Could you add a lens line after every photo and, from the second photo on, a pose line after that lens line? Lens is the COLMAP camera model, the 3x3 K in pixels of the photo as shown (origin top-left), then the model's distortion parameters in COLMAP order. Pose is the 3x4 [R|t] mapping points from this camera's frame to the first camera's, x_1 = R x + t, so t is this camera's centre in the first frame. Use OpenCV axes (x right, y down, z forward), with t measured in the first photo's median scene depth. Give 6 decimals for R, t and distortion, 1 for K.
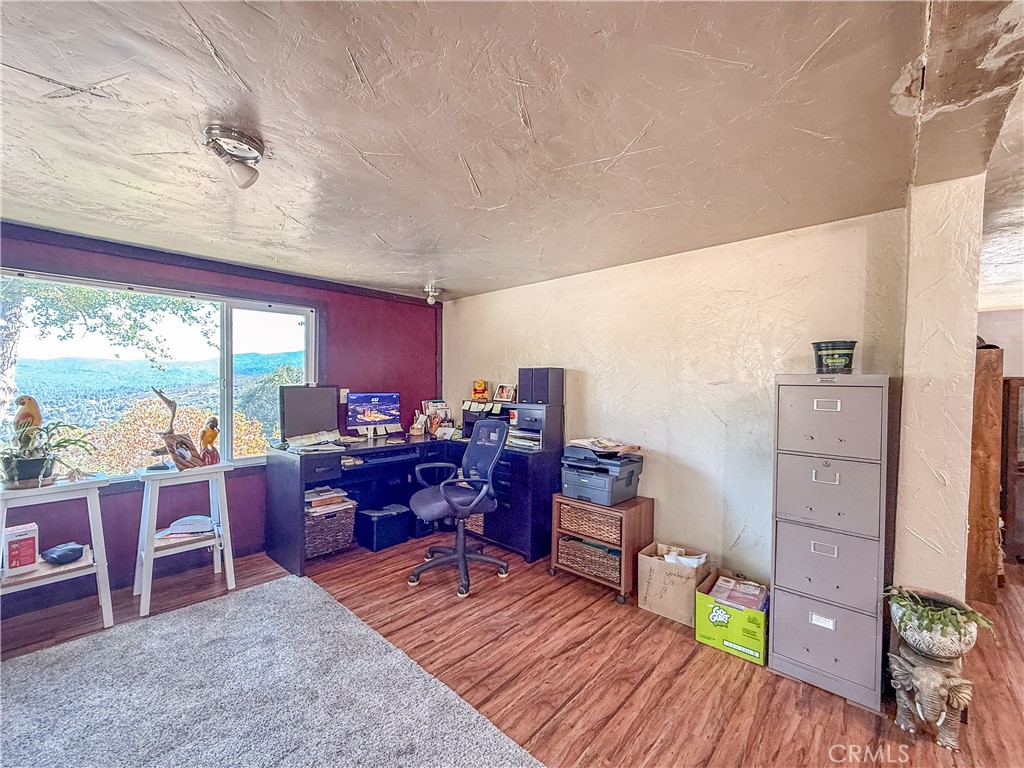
lens RADIAL K [[418.7, 0, 507.0], [0, 418.7, 388.2], [0, 0, 1]] dist [-0.002244, 0.000654]
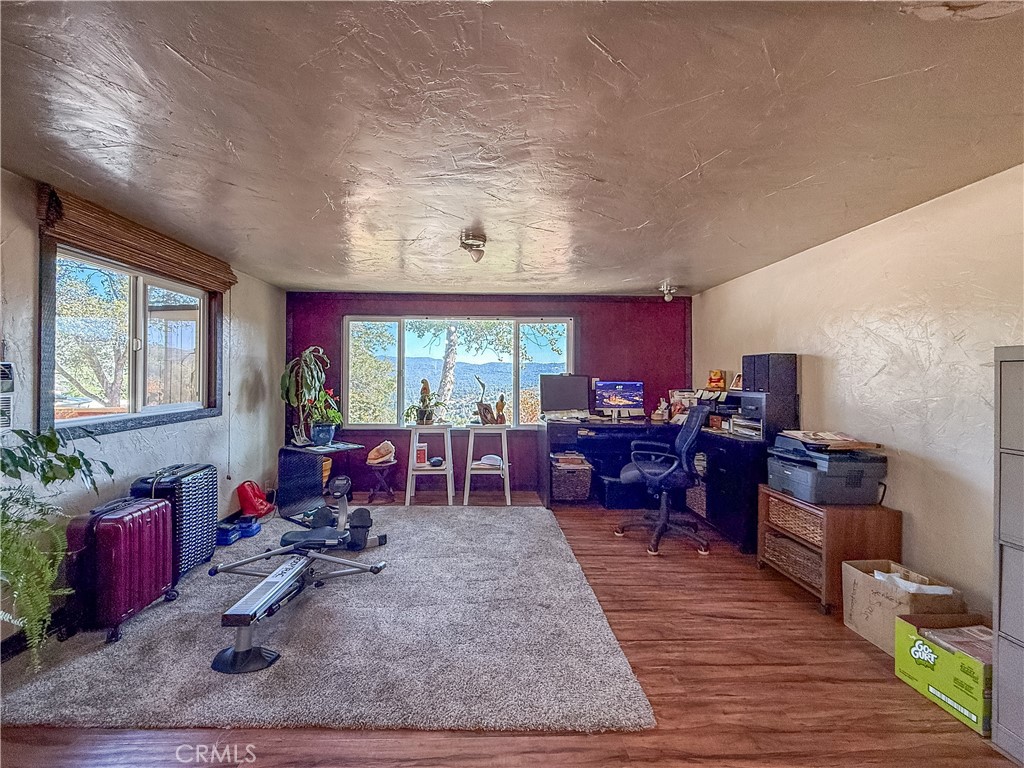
lens RADIAL K [[418.7, 0, 502.1], [0, 418.7, 378.2], [0, 0, 1]] dist [-0.002244, 0.000654]
pose [[0.705375, -0.004055, -0.708822, 0.418724], [-0.009717, 0.999834, -0.015389, 0.032955], [0.708767, 0.017743, 0.705219, -0.117446]]
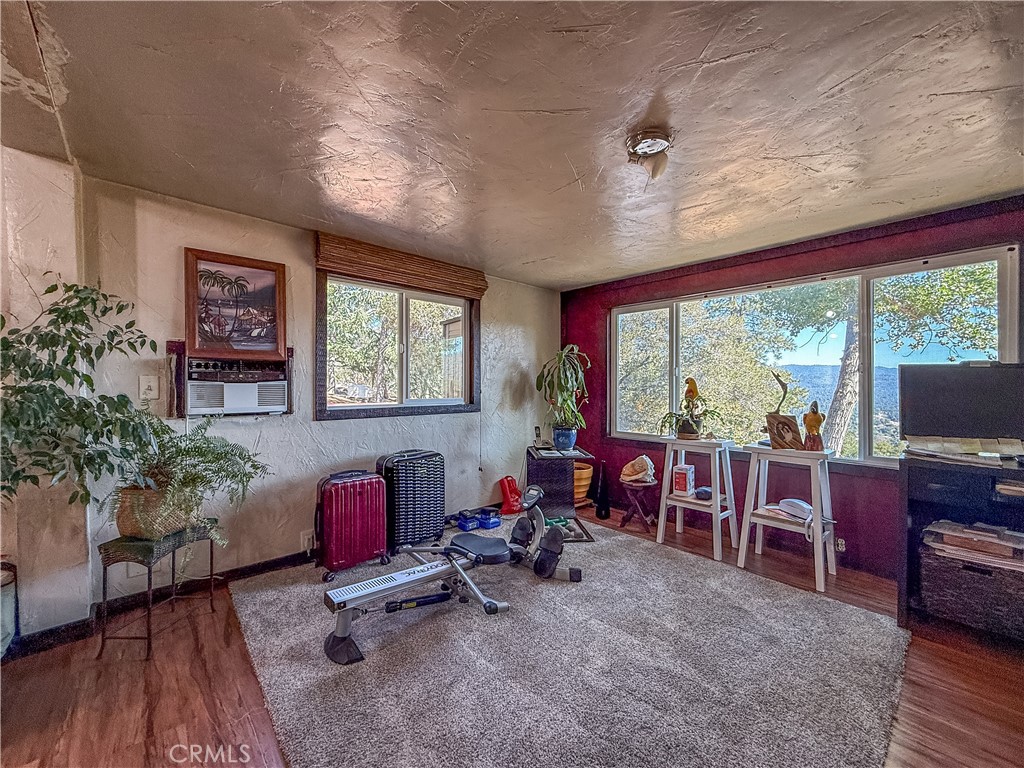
lens RADIAL K [[418.7, 0, 518.4], [0, 418.7, 389.7], [0, 0, 1]] dist [-0.002244, 0.000654]
pose [[-0.086102, -0.005387, -0.996272, 0.294824], [-0.024196, 0.999702, -0.003315, 0.062986], [0.995992, 0.023820, -0.086207, 0.412565]]
